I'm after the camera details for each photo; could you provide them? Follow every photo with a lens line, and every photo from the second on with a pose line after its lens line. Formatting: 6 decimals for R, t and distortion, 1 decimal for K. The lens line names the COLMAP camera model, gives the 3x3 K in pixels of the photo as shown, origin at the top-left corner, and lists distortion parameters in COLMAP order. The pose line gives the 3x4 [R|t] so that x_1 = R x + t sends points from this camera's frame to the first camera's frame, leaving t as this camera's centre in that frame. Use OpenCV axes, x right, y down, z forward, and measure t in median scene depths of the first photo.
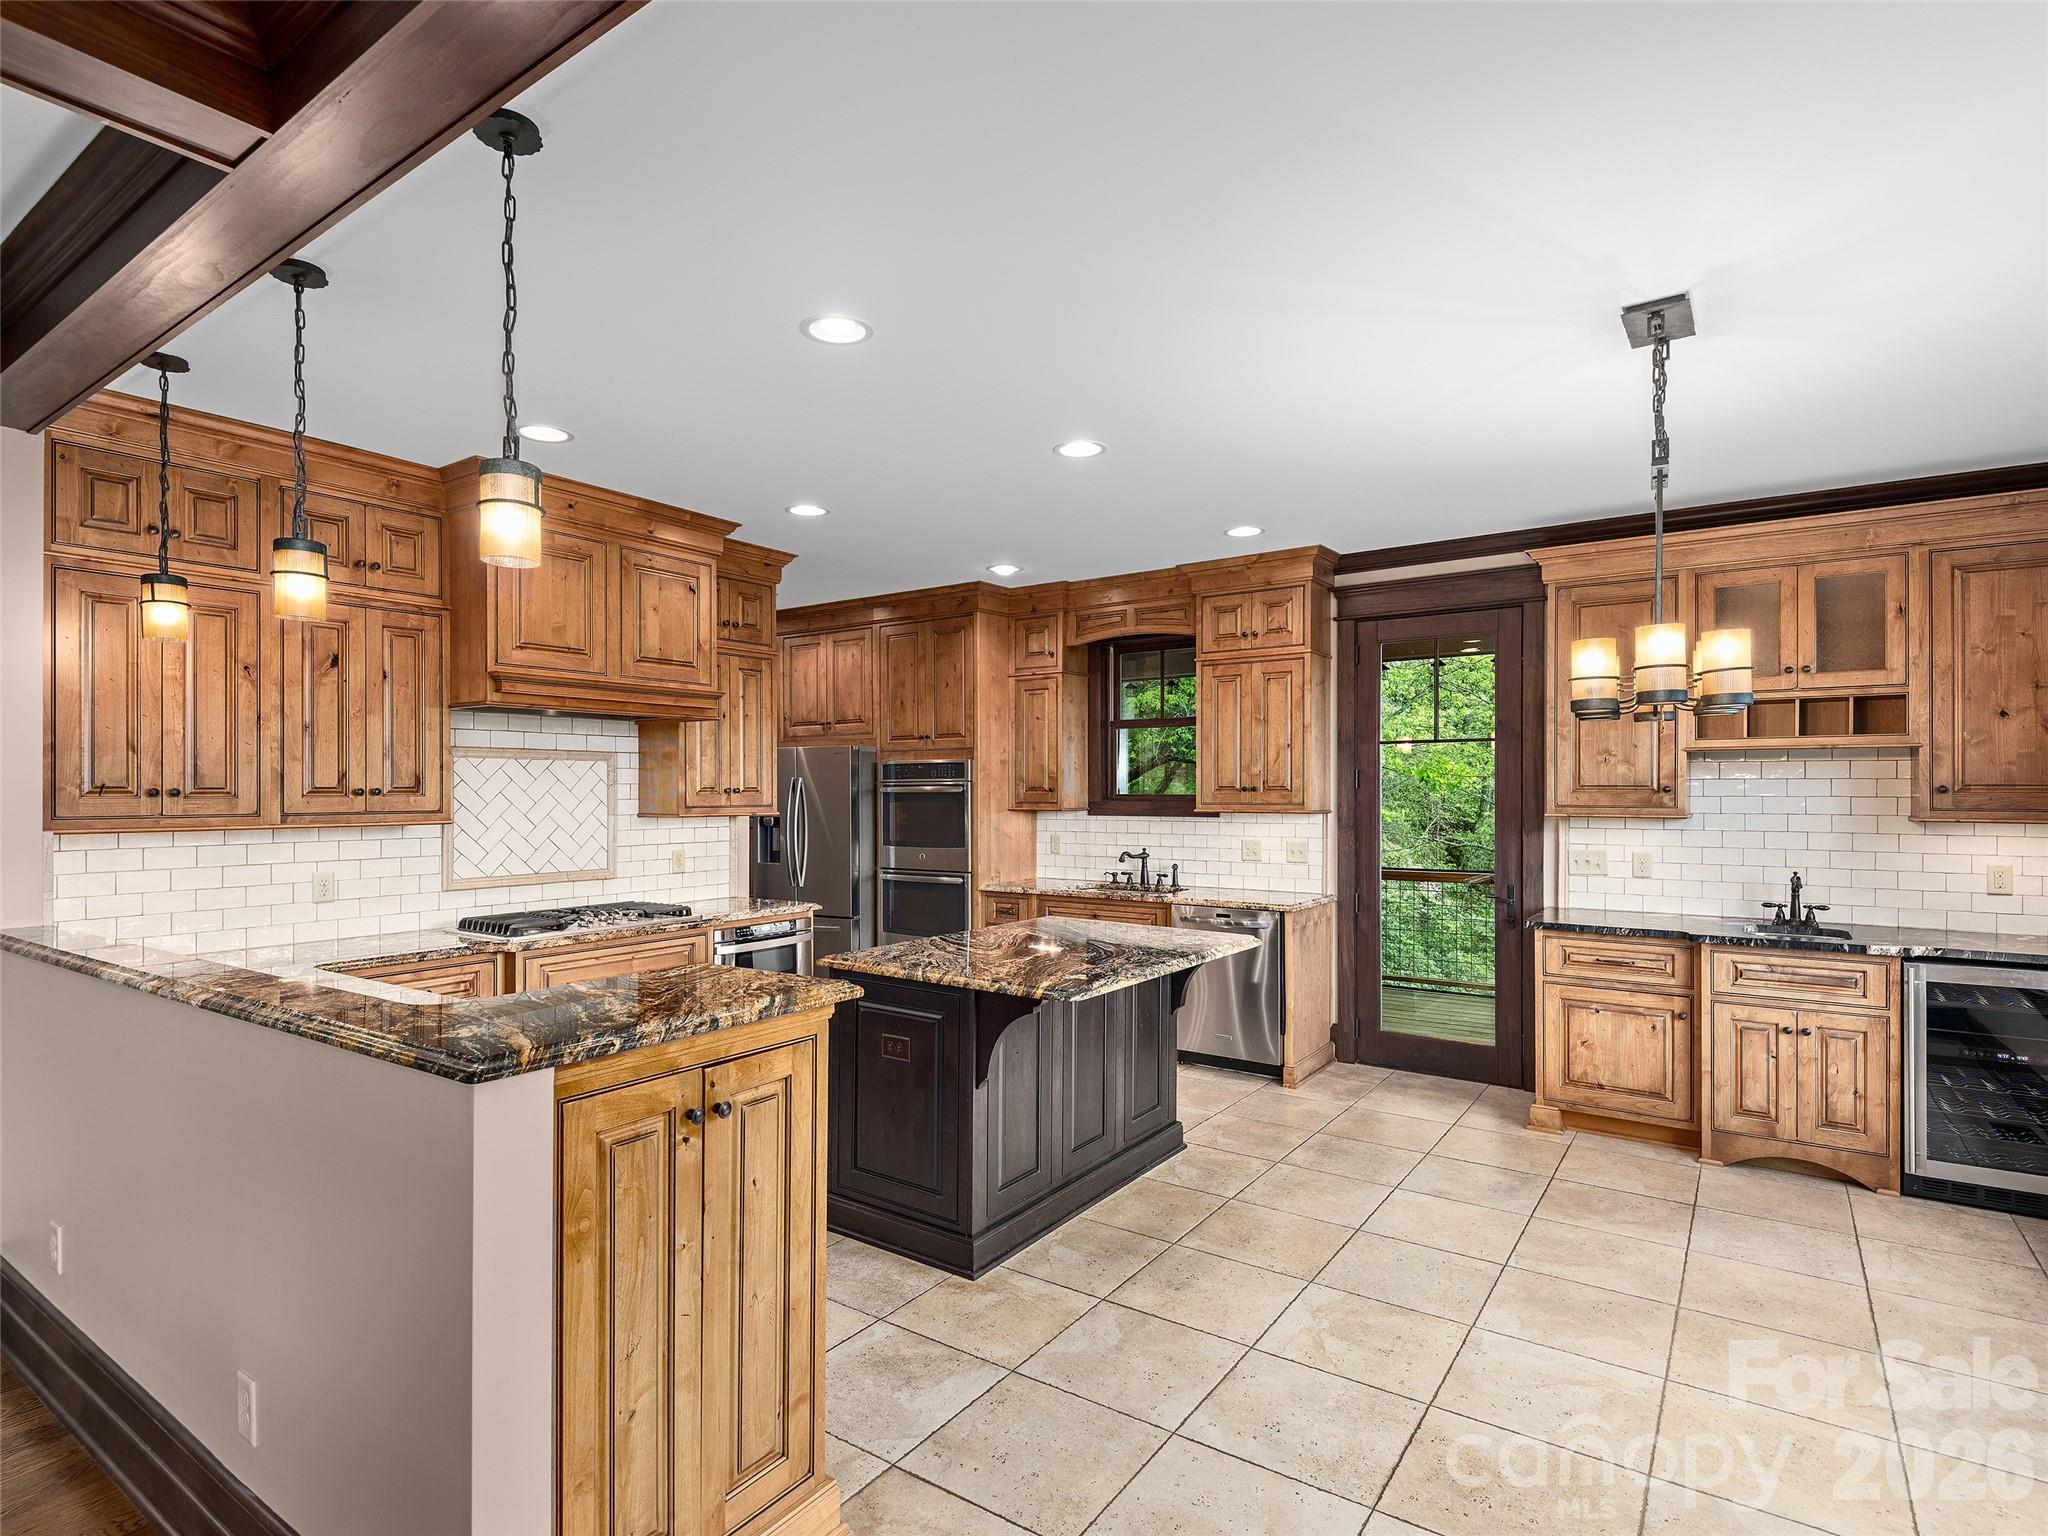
lens RADIAL K [[1032.9, 0, 1030.5], [0, 1032.9, 765.7], [0, 0, 1]] dist [0.032462, -0.026549]
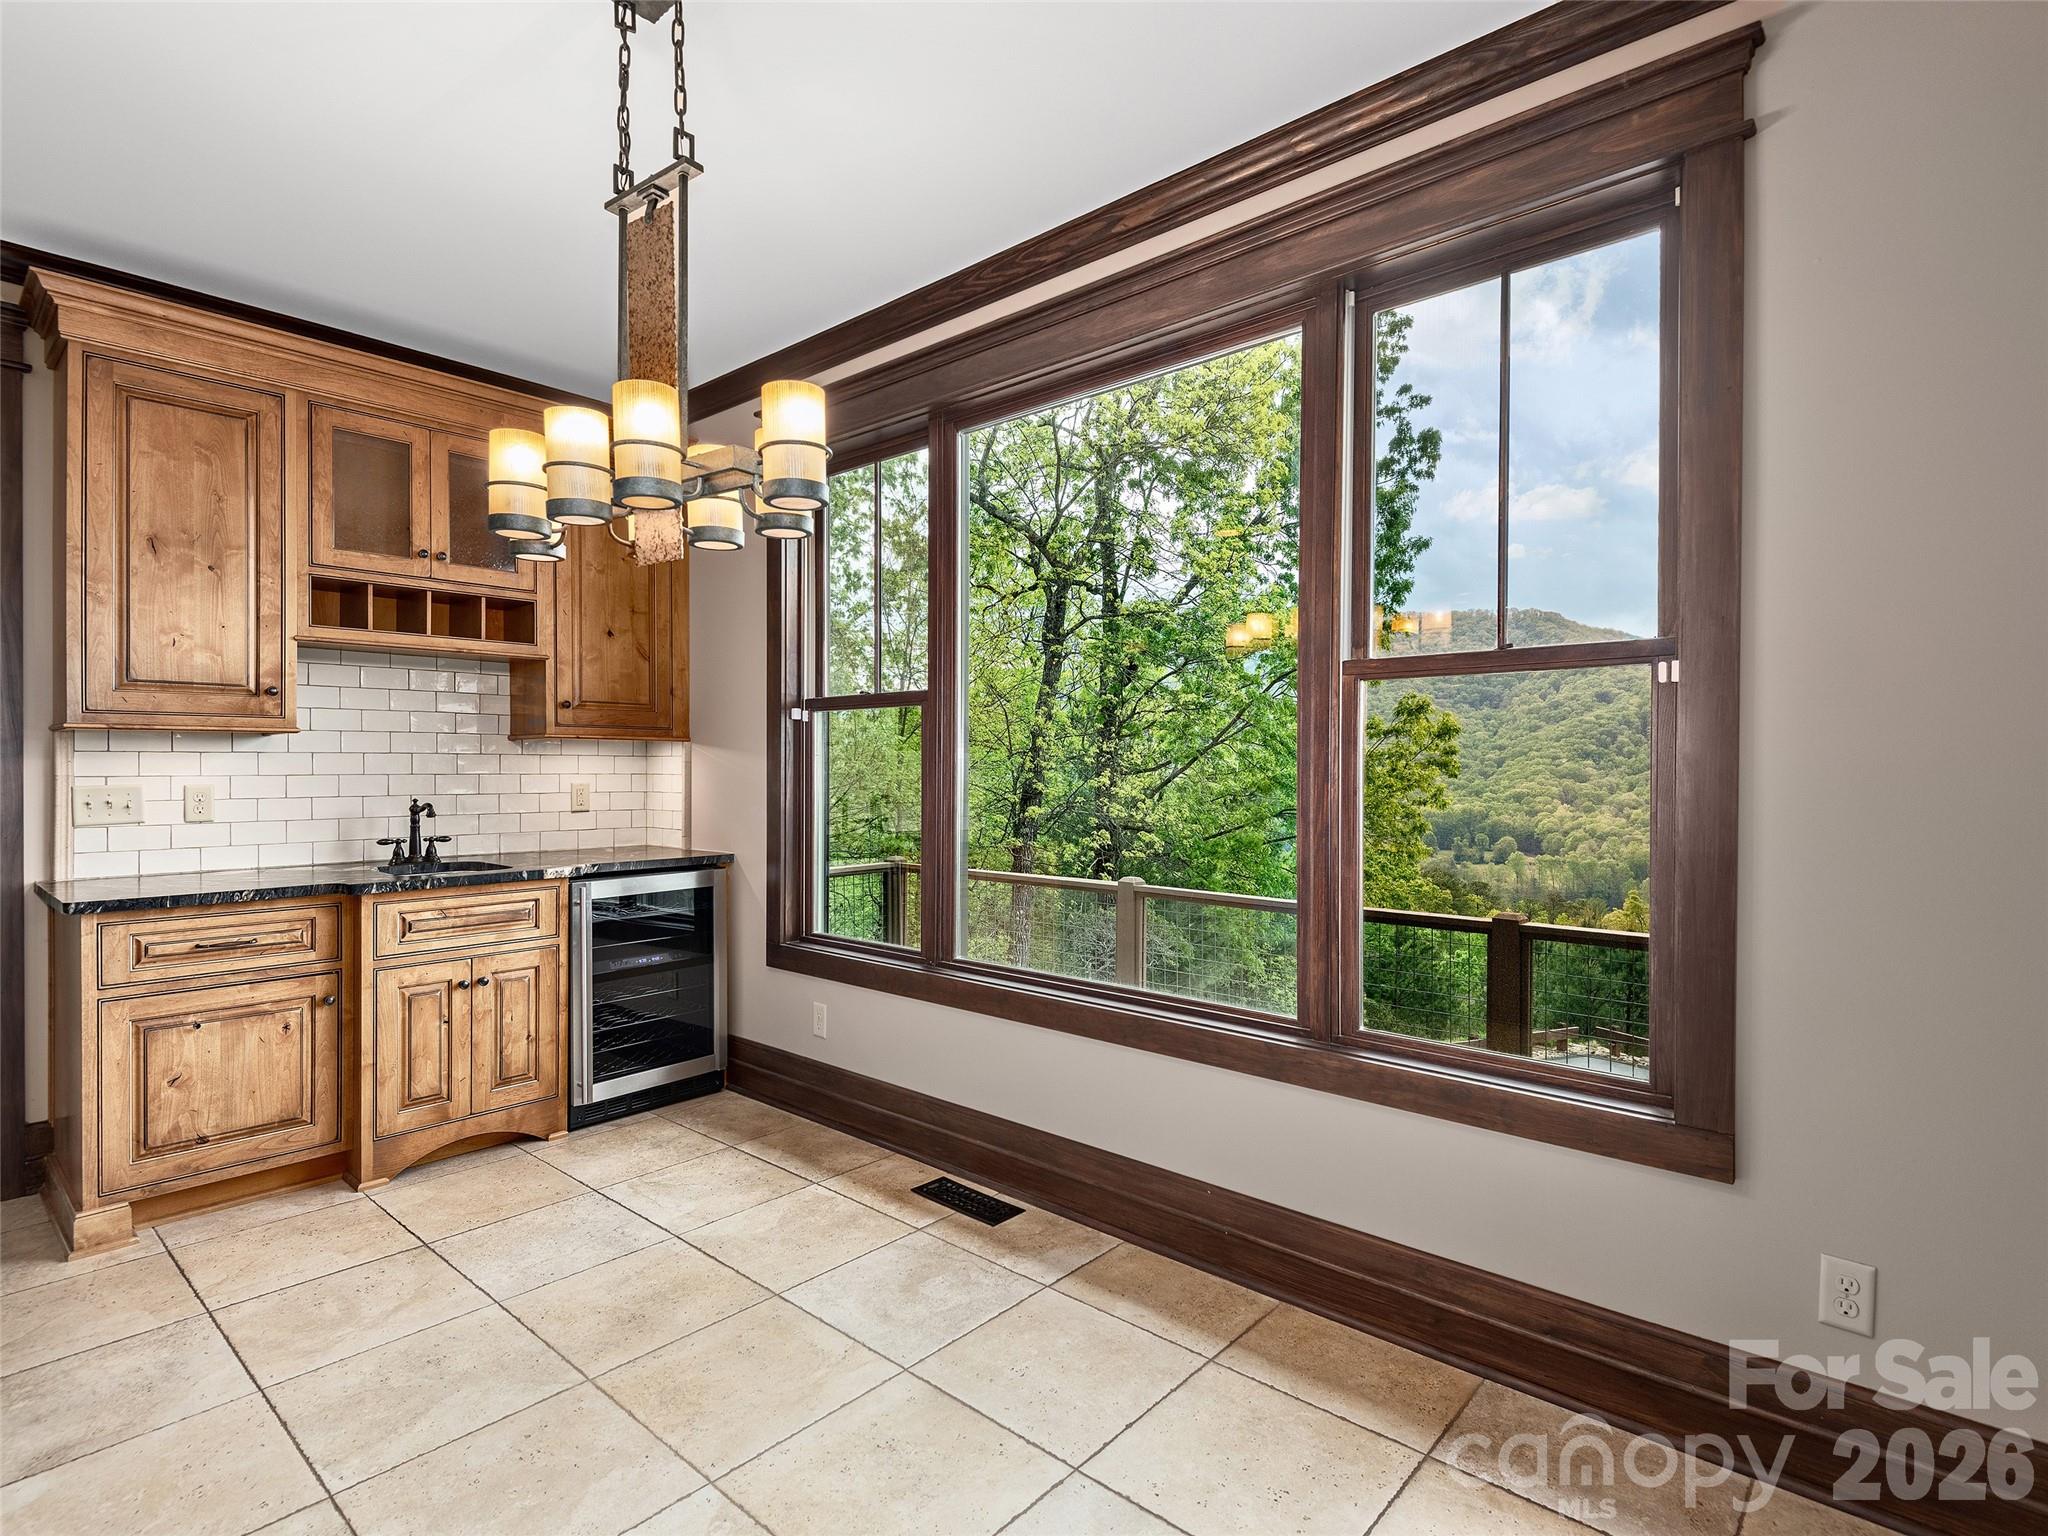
lens RADIAL K [[1032.9, 0, 1030.5], [0, 1032.9, 765.7], [0, 0, 1]] dist [0.032462, -0.026549]
pose [[0.123294, -0.003514, 0.992364, -0.032330], [-0.025348, 0.999656, 0.006689, 0.058729], [-0.992046, -0.025980, 0.123163, 0.422260]]
